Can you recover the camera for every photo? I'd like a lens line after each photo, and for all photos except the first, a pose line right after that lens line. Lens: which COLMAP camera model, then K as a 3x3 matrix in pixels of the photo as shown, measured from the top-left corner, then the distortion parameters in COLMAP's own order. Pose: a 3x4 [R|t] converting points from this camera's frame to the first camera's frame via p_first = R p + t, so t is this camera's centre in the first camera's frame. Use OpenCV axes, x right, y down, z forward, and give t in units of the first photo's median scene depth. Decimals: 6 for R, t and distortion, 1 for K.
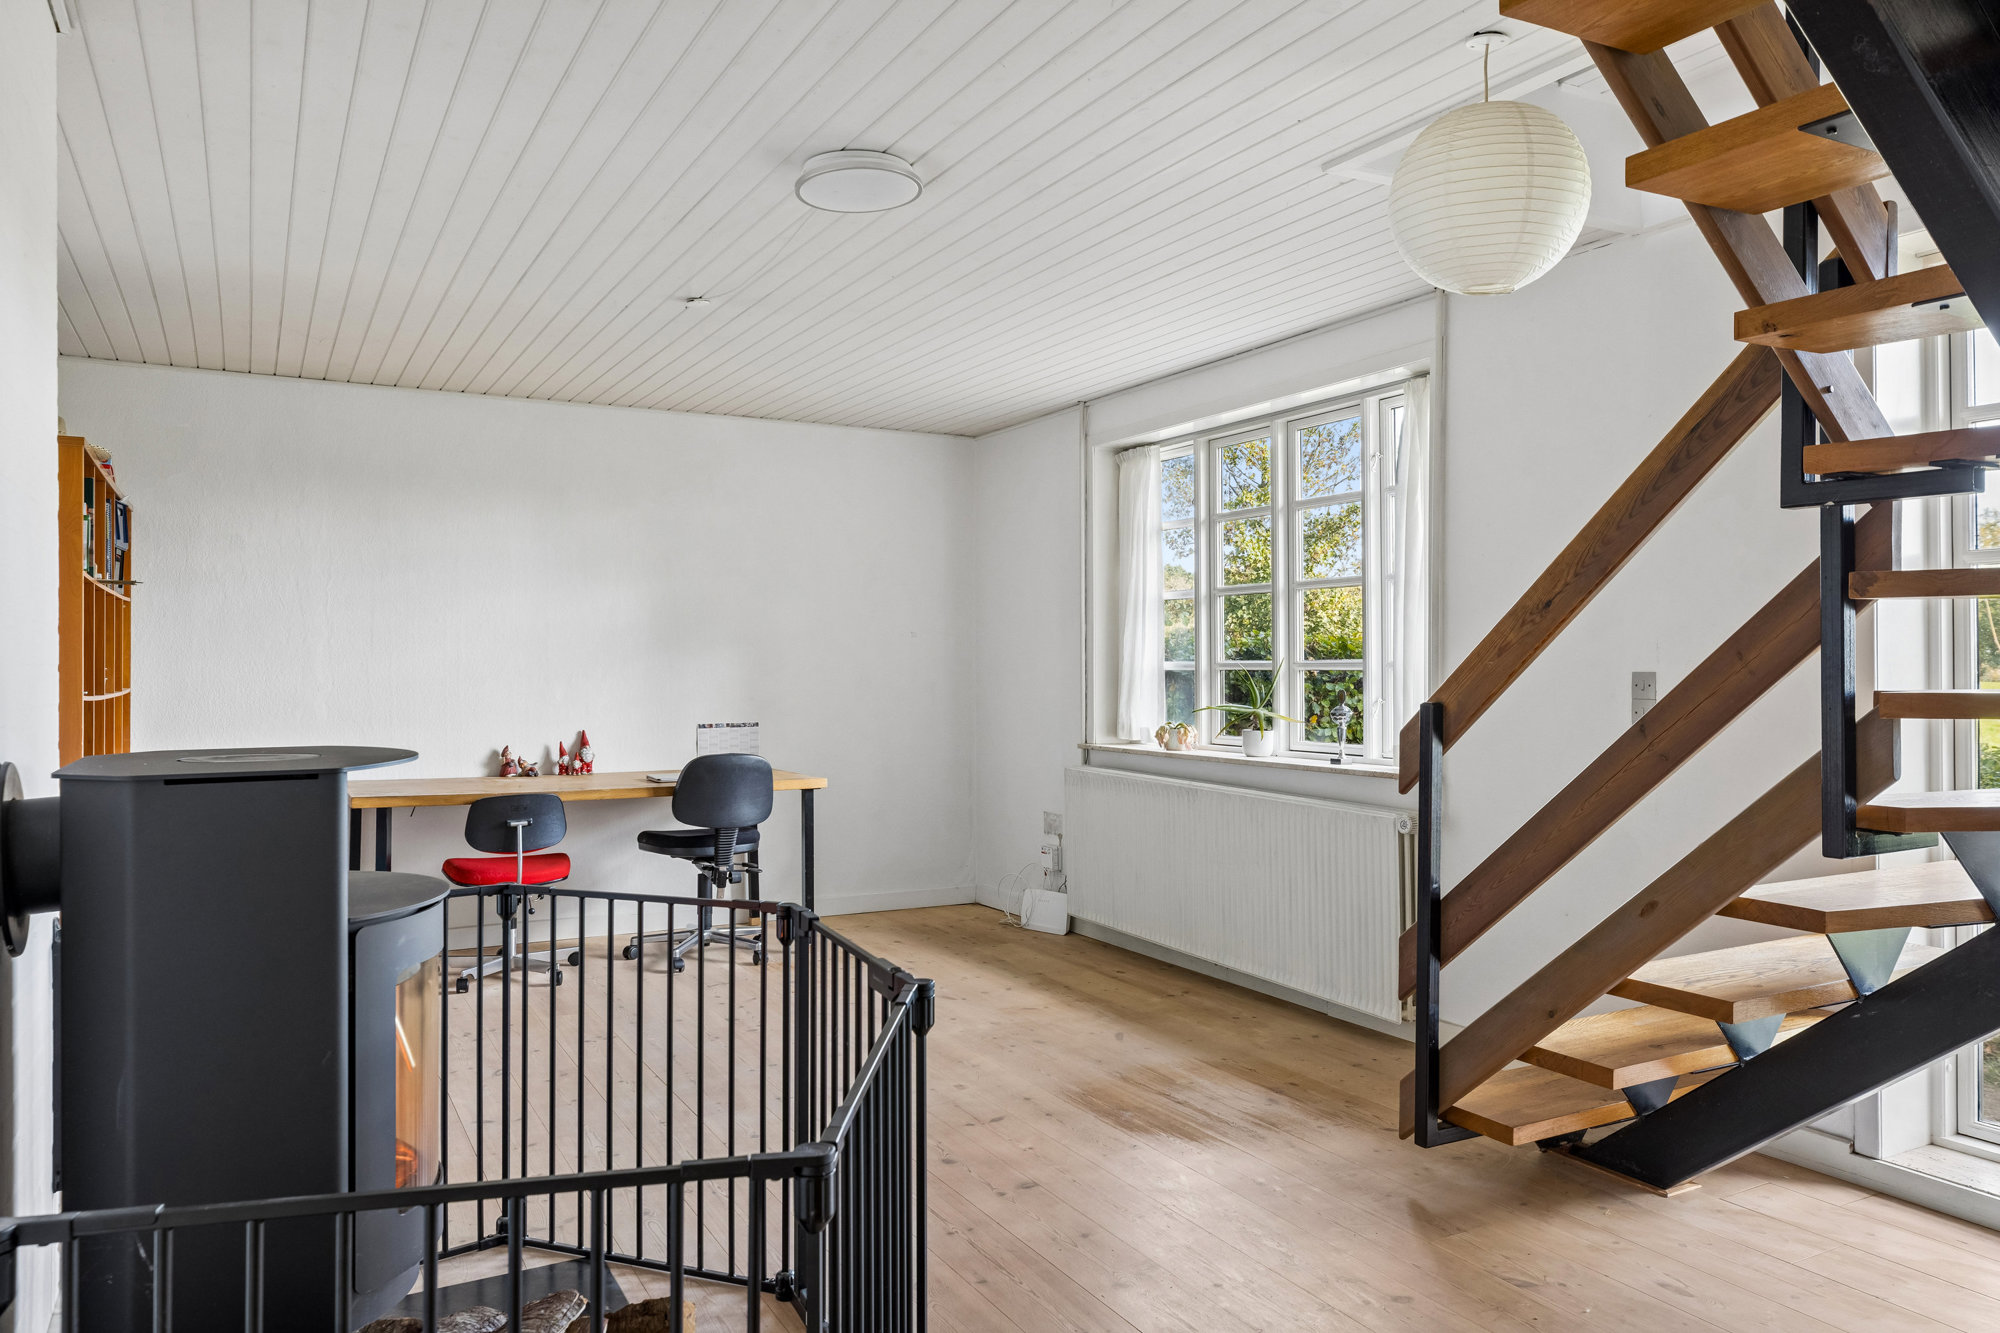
lens RADIAL K [[1406.2, 0, 1001.9], [0, 1406.2, 659.8], [0, 0, 1]] dist [0.006419, 0.000430]
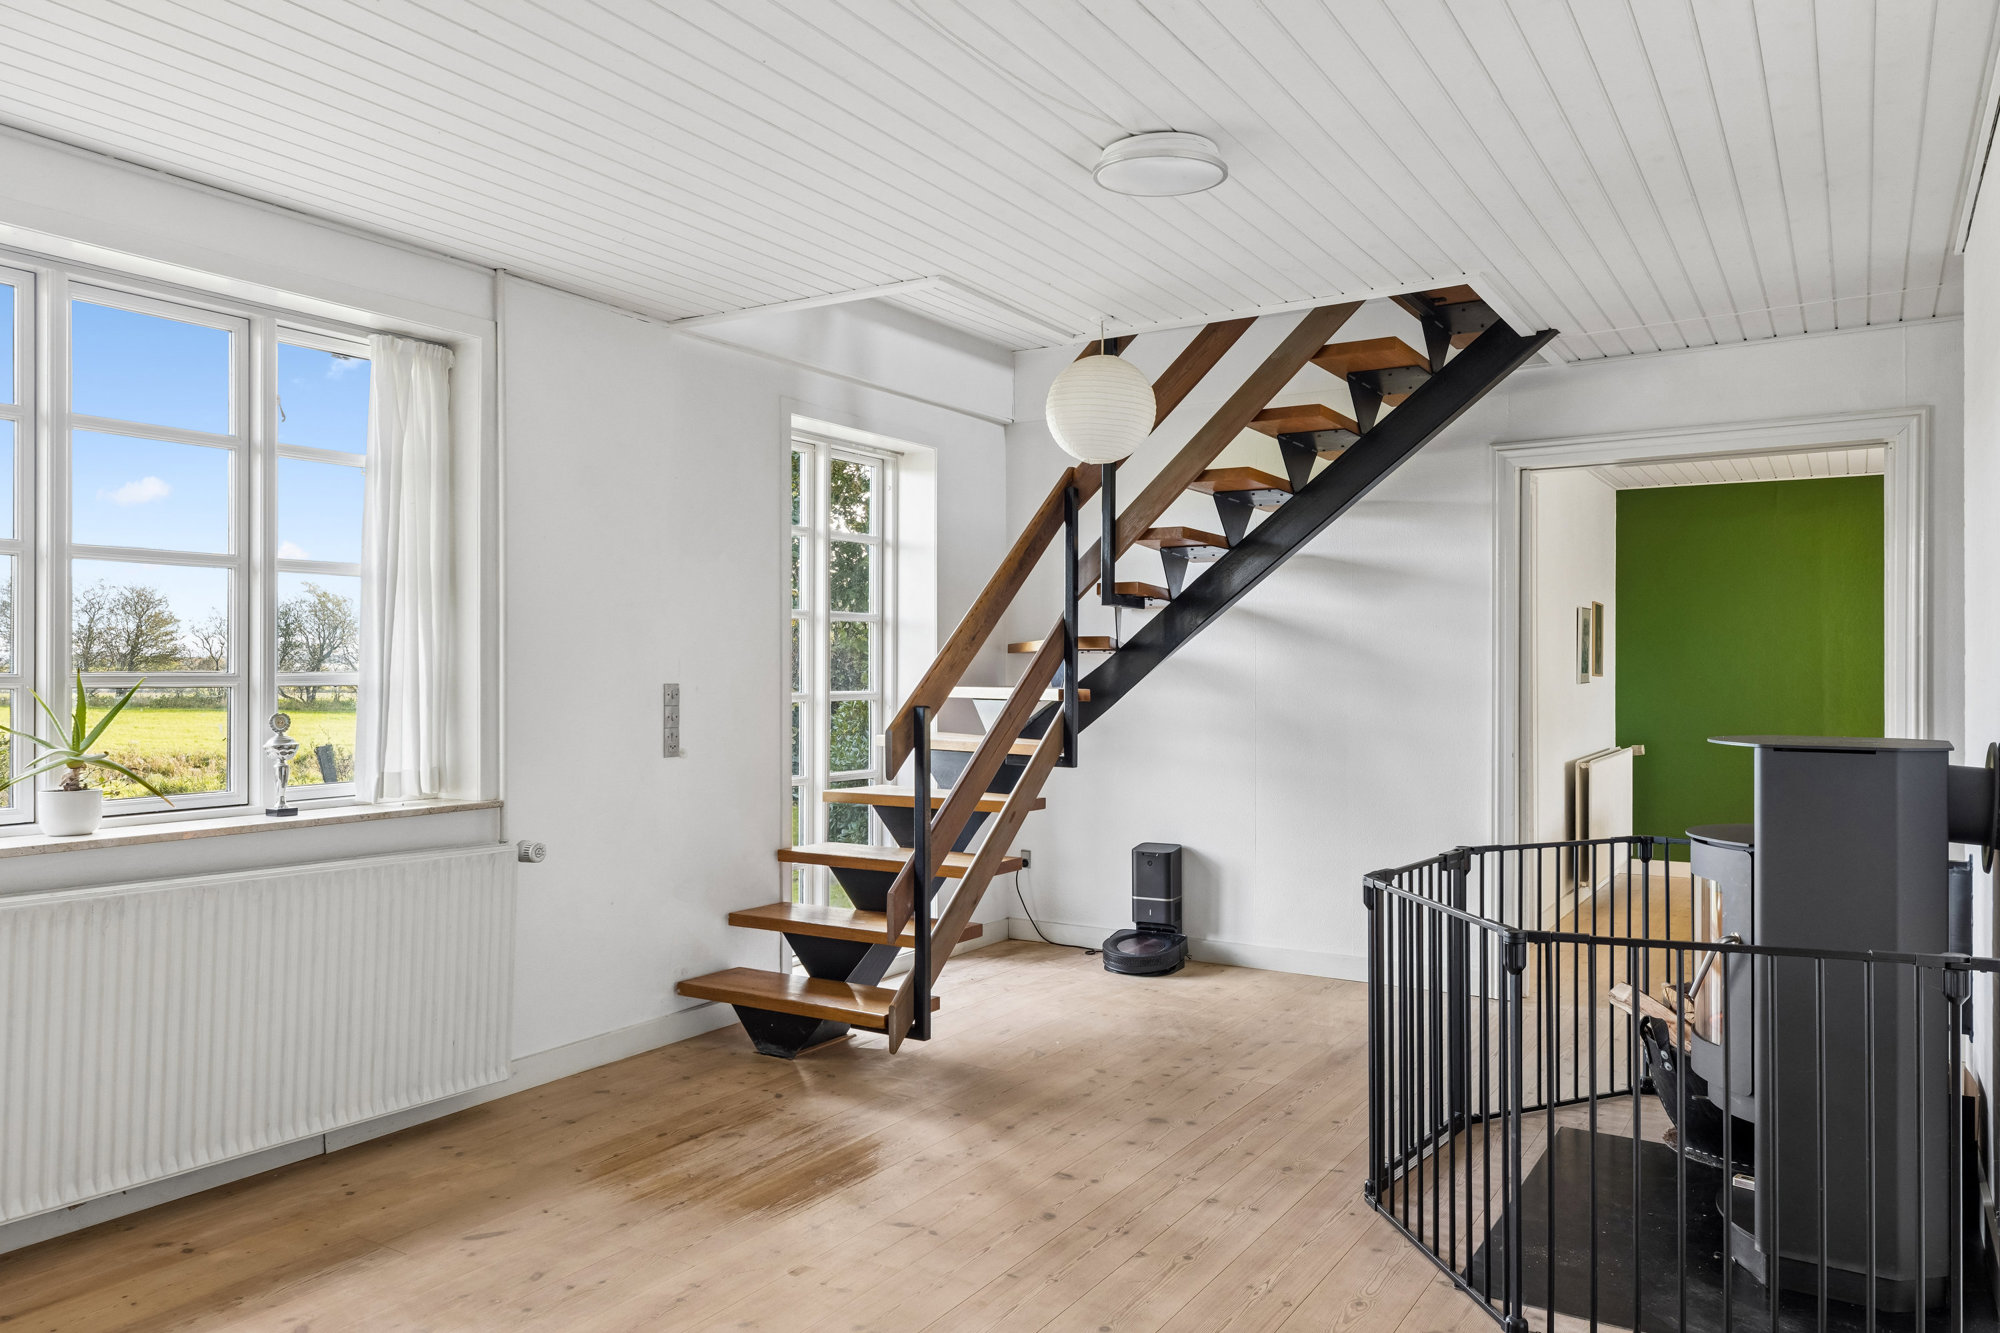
lens RADIAL K [[1406.2, 0, 1001.1], [0, 1406.2, 670.3], [0, 0, 1]] dist [0.006419, 0.000430]
pose [[-0.508254, 0.004813, 0.861194, -0.742752], [-0.001346, 0.999979, -0.006384, 0.003934], [-0.861206, -0.004404, -0.508237, 1.358806]]
